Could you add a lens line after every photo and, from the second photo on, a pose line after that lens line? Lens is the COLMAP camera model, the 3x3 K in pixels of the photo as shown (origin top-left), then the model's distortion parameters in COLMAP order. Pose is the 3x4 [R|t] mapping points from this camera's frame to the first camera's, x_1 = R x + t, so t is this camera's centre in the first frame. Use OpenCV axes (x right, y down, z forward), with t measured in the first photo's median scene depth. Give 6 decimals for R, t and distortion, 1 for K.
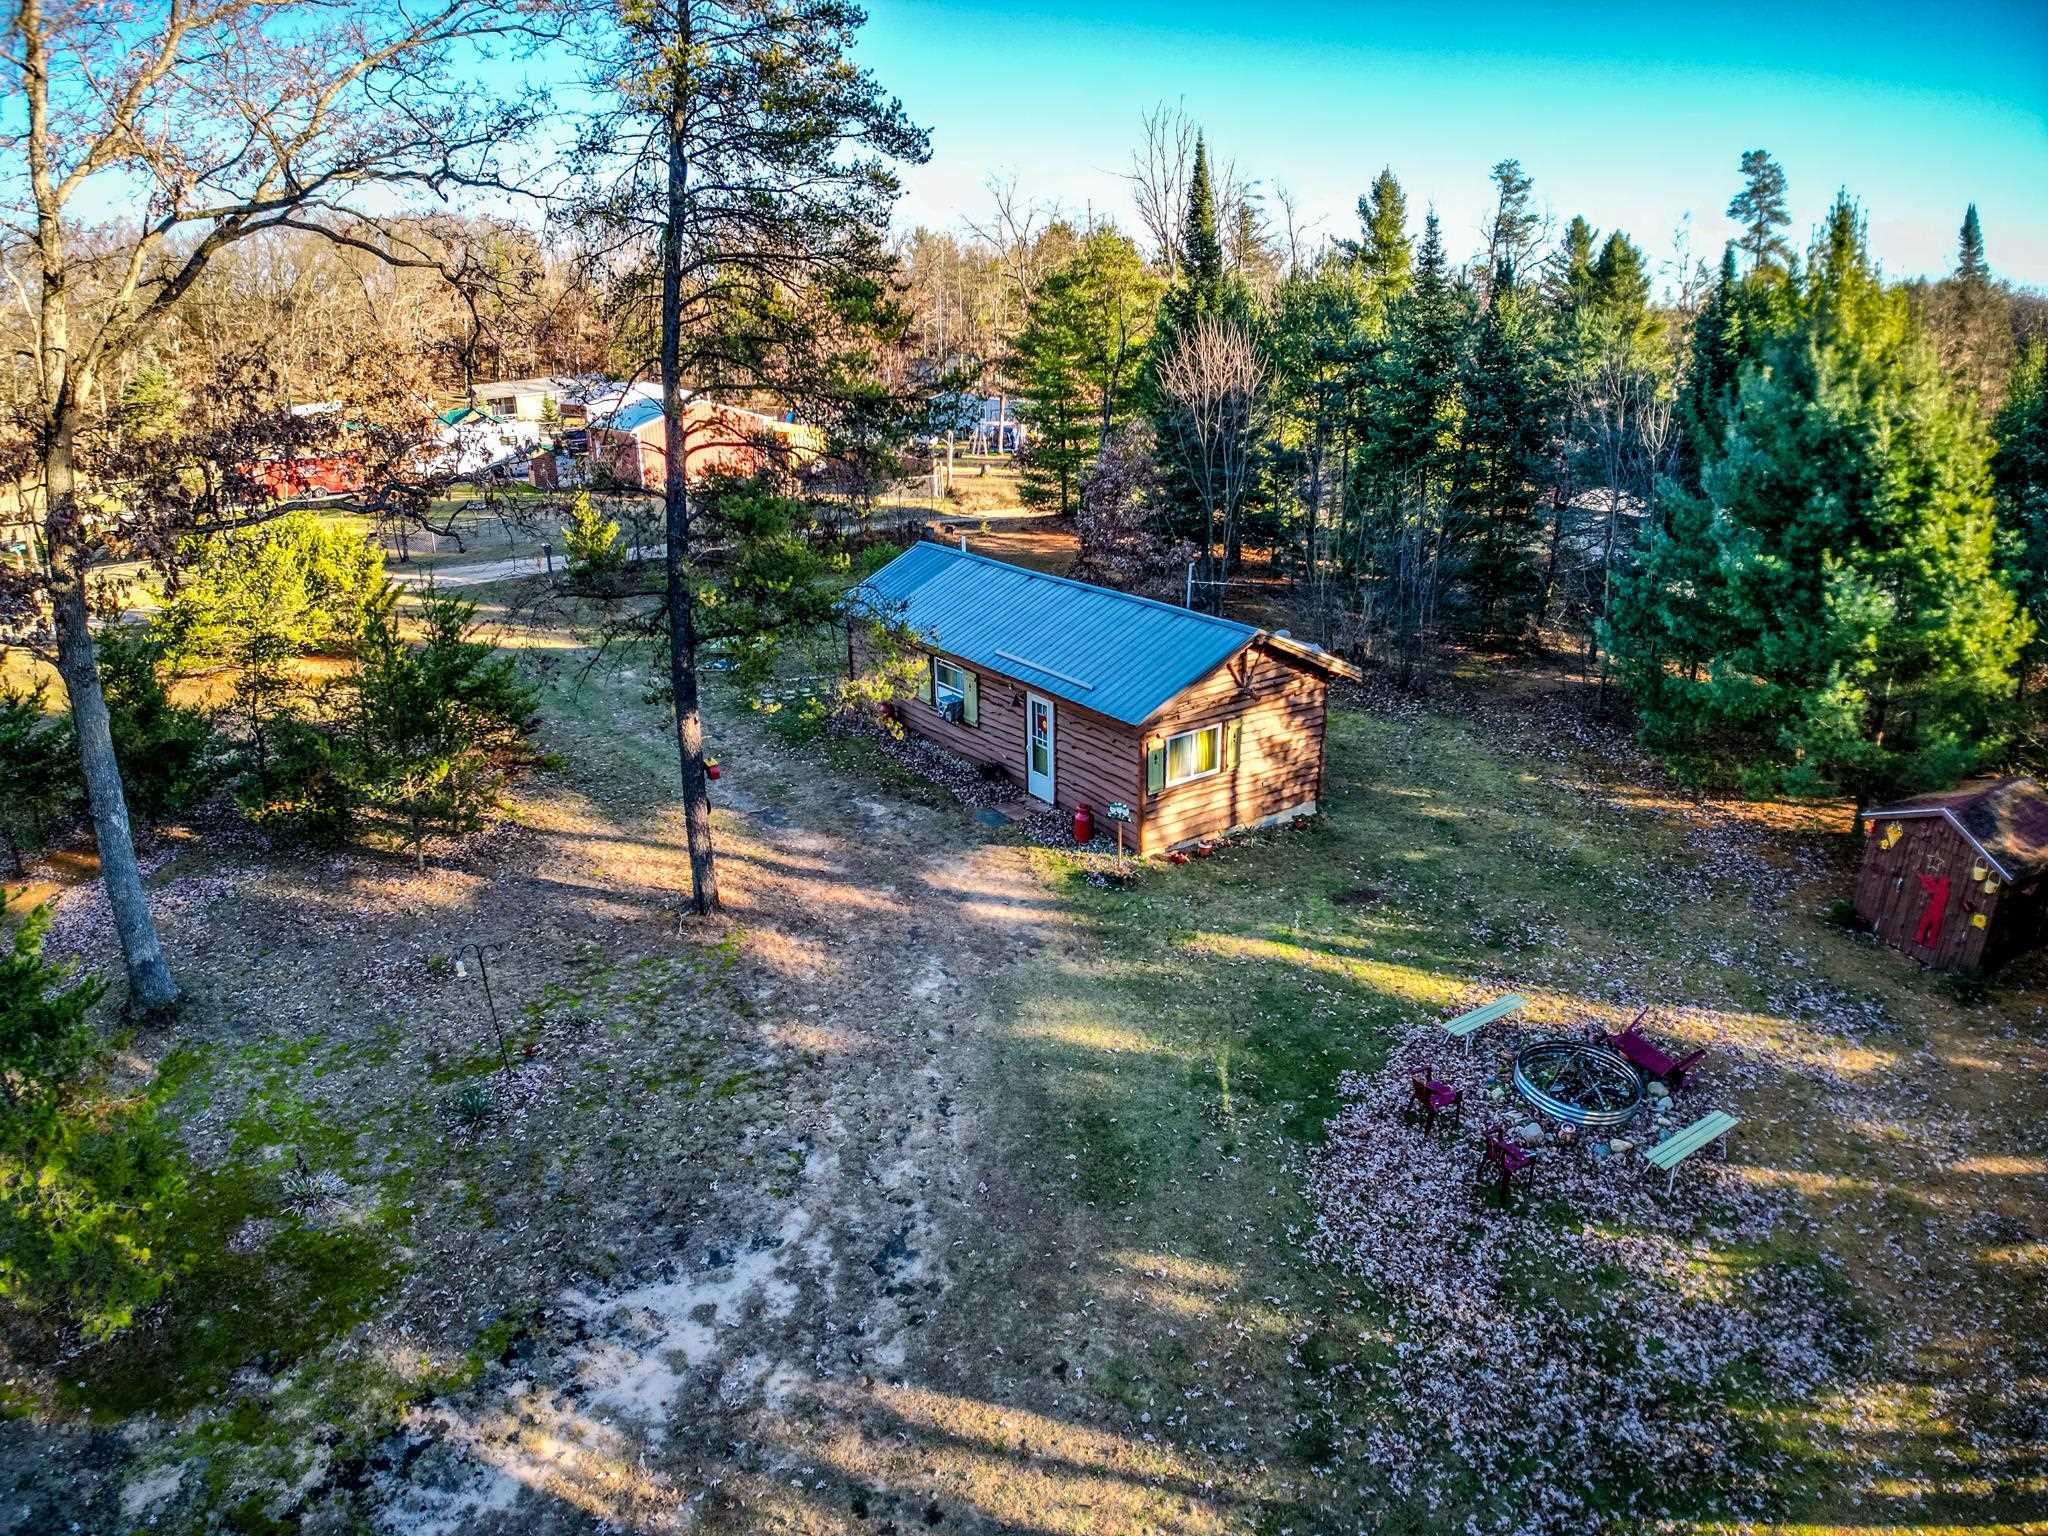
lens RADIAL K [[1241.5, 0, 1038.5], [0, 1241.5, 770.9], [0, 0, 1]] dist [-0.140030, -0.005462]
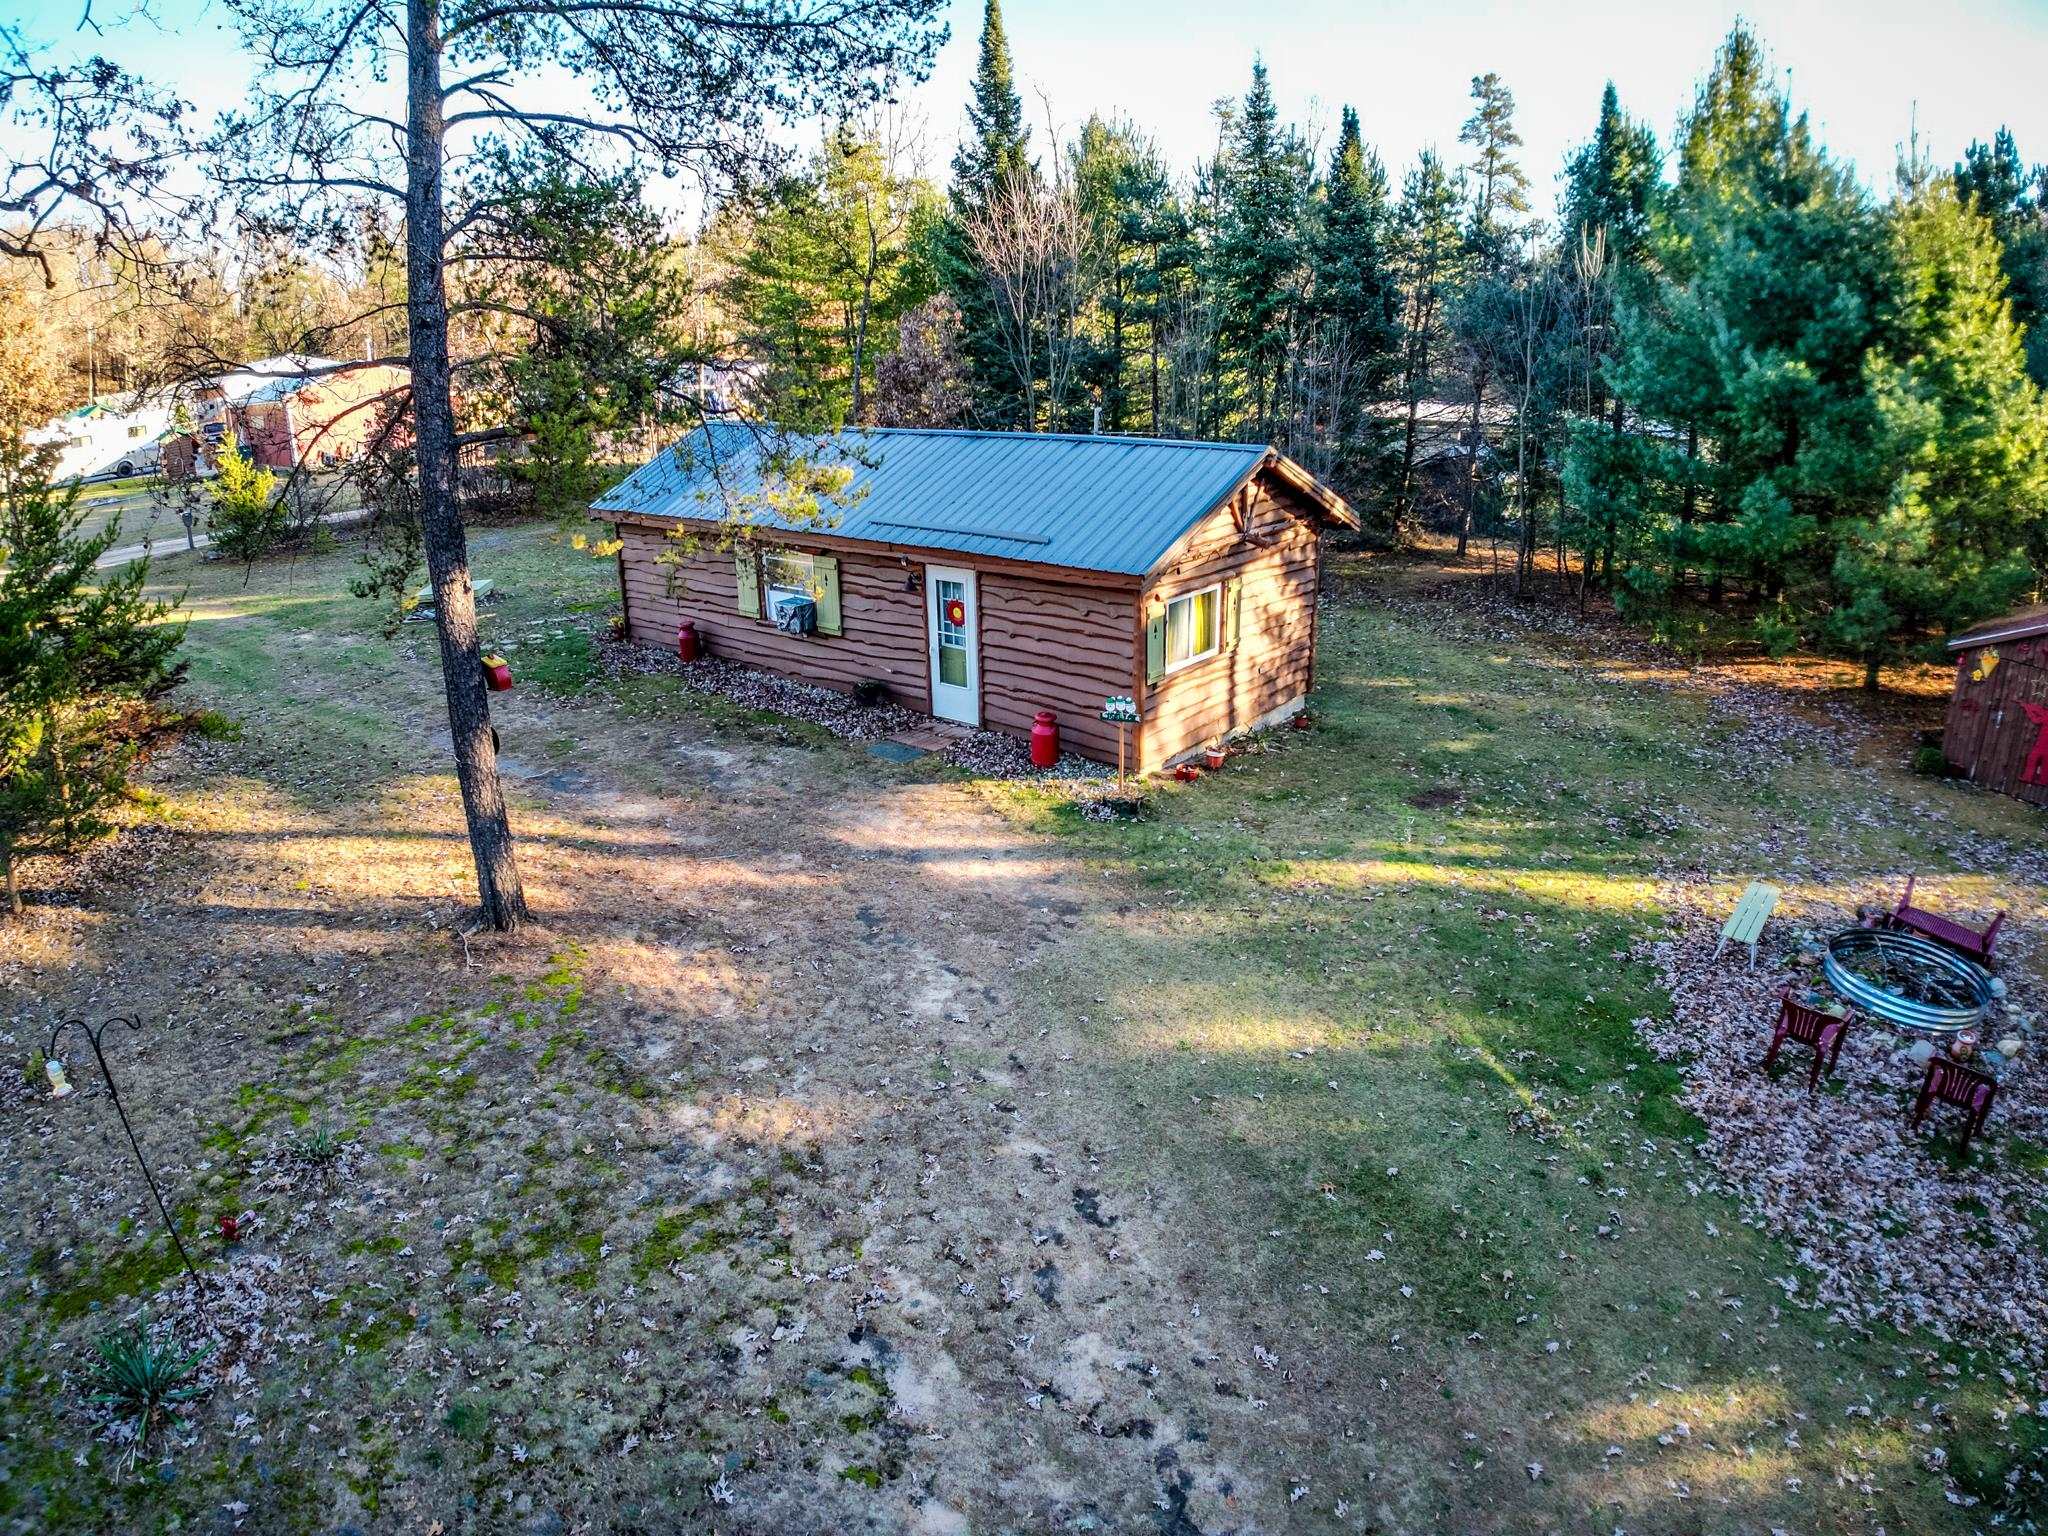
lens RADIAL K [[1239.5, 0, 1081.0], [0, 1239.5, 764.0], [0, 0, 1]] dist [-0.161658, 0.012663]
pose [[0.956775, -0.094193, 0.275155, -0.144910], [0.095584, 0.995386, 0.008384, 0.055275], [-0.274675, 0.018279, 0.961363, 0.348718]]
